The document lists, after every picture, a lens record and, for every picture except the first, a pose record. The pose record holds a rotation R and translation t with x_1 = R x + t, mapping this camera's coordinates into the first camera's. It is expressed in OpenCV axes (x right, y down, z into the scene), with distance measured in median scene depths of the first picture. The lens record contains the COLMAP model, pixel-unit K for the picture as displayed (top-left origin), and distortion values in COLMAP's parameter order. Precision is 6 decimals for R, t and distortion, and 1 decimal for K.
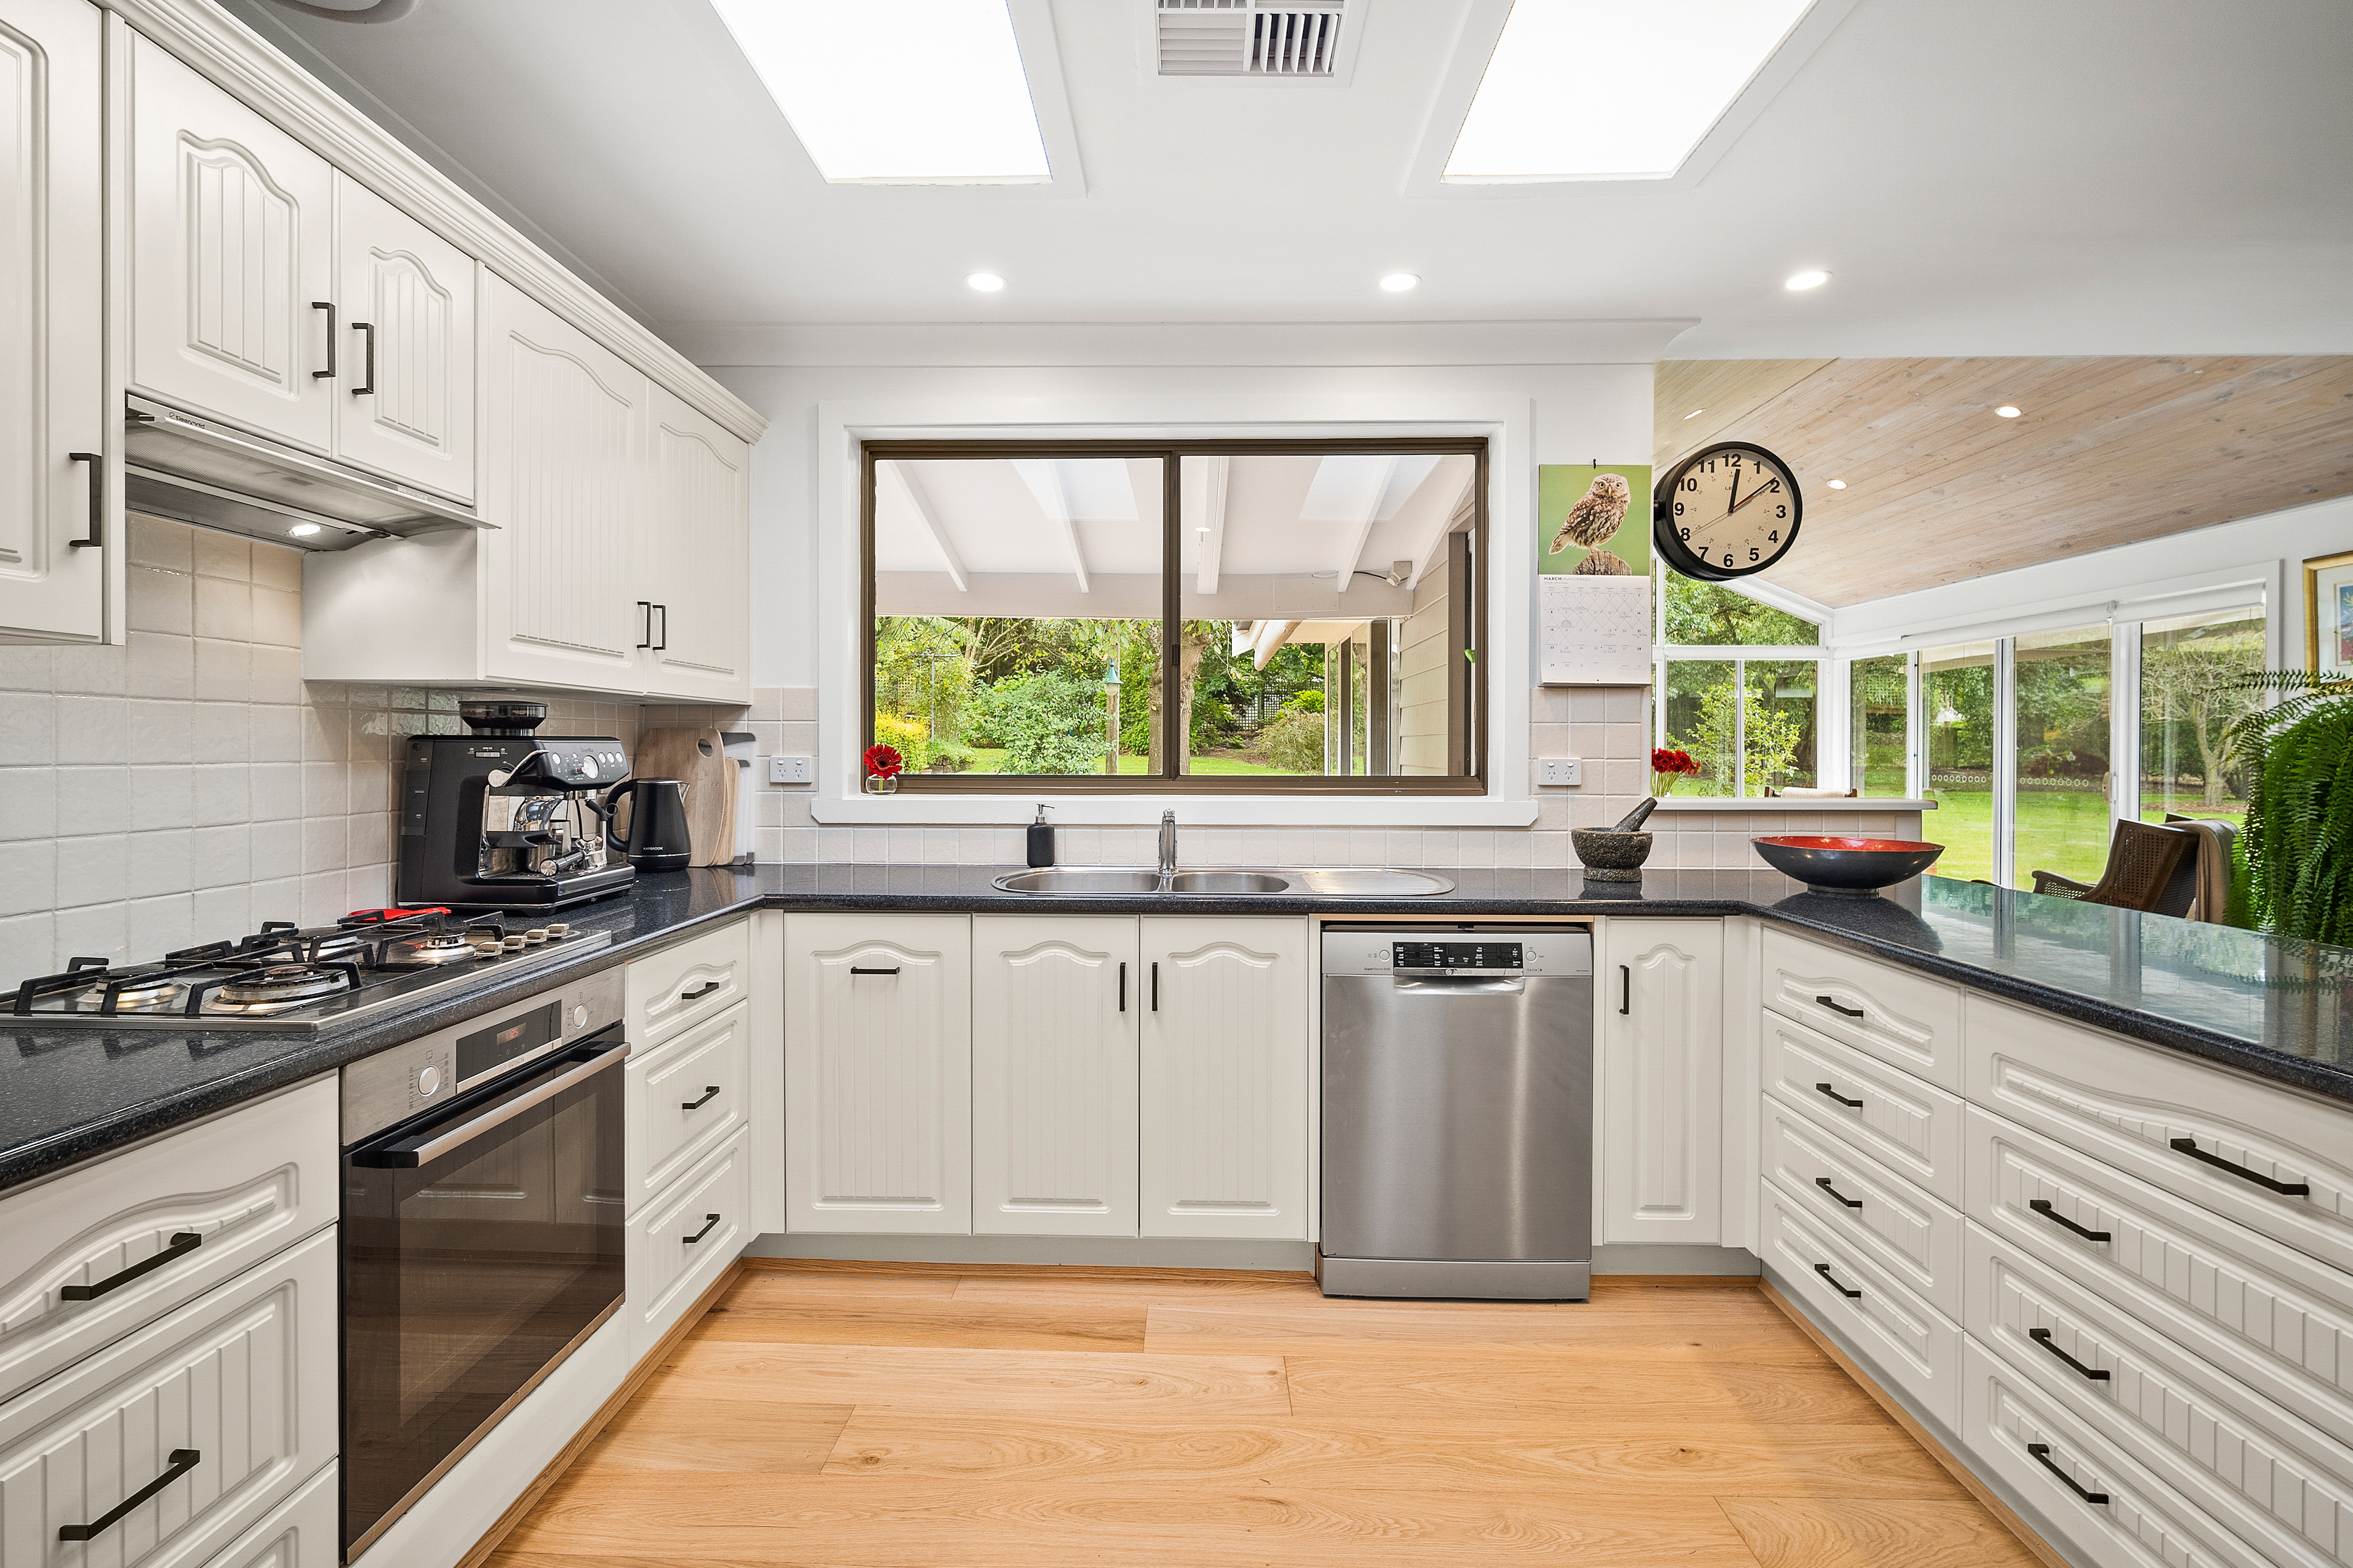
lens RADIAL K [[1055.1, 0, 1171.6], [0, 1055.1, 764.4], [0, 0, 1]] dist [-0.008773, 0.000859]
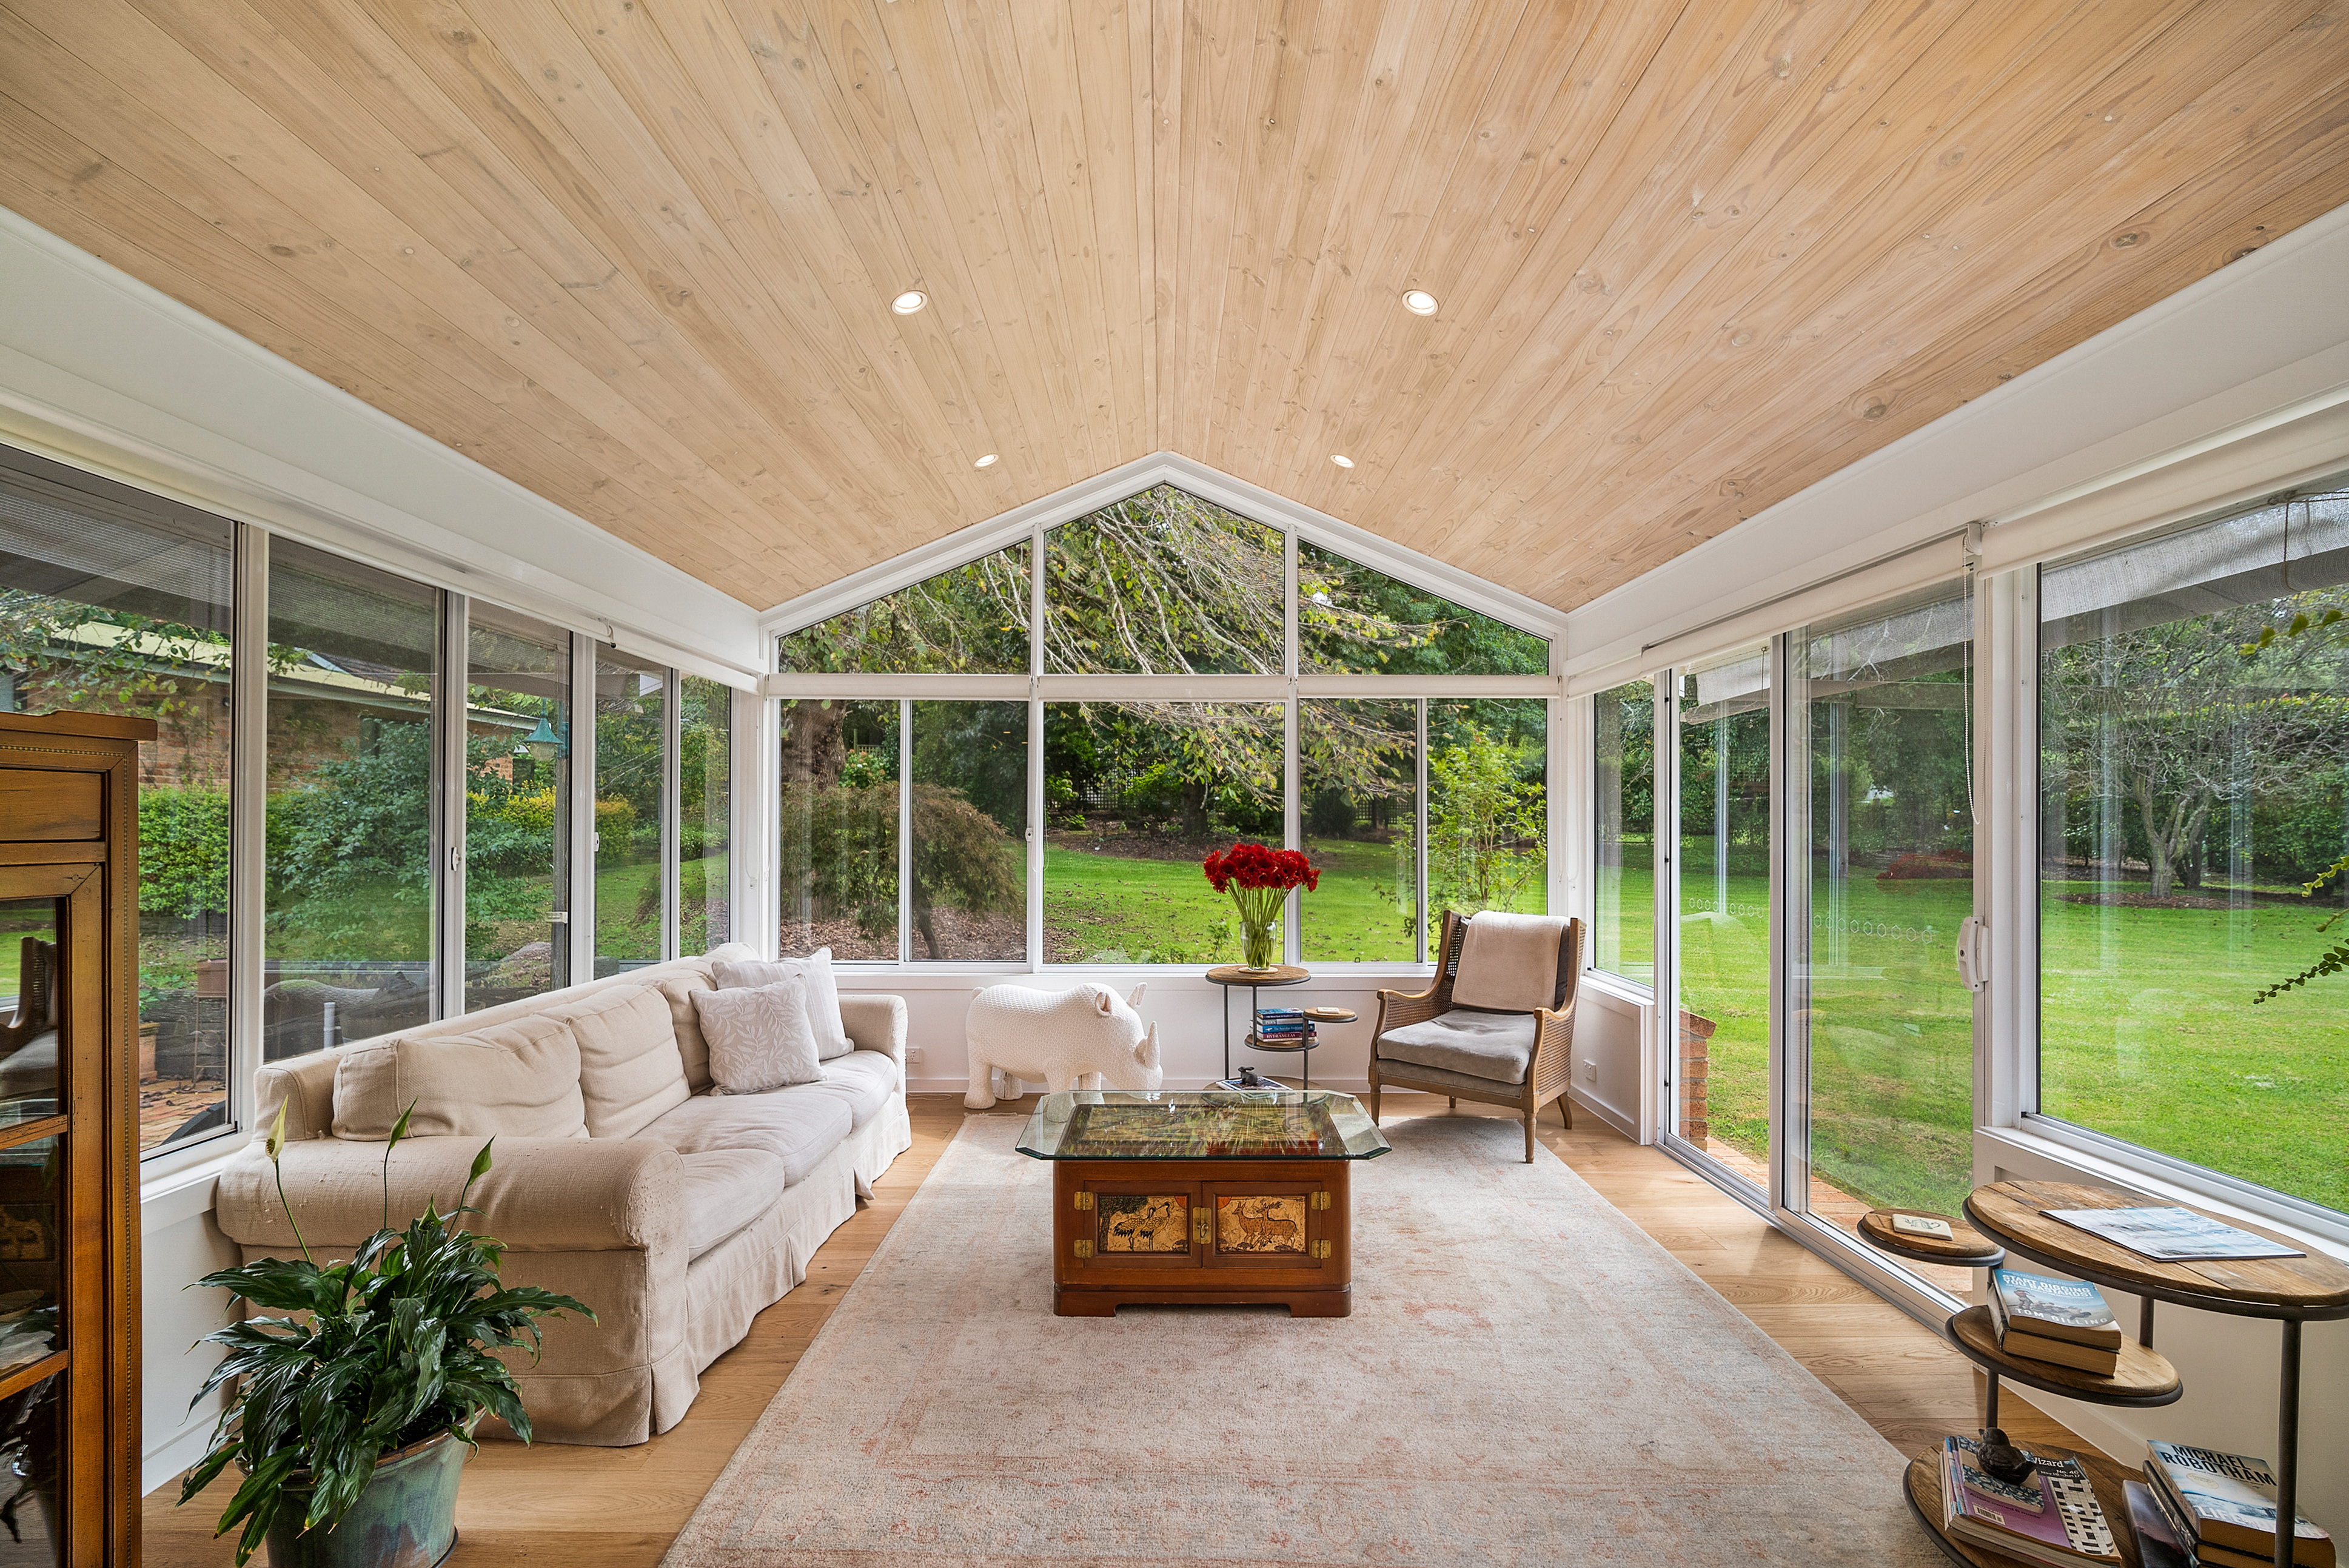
lens RADIAL K [[1053.4, 0, 1193.2], [0, 1053.4, 828.8], [0, 0, 1]] dist [-0.008773, 0.000859]
pose [[0.999199, -0.000333, 0.040005, 0.200826], [0.000809, 0.999929, -0.011880, -0.008676], [-0.039998, 0.011903, 0.999129, 0.209224]]
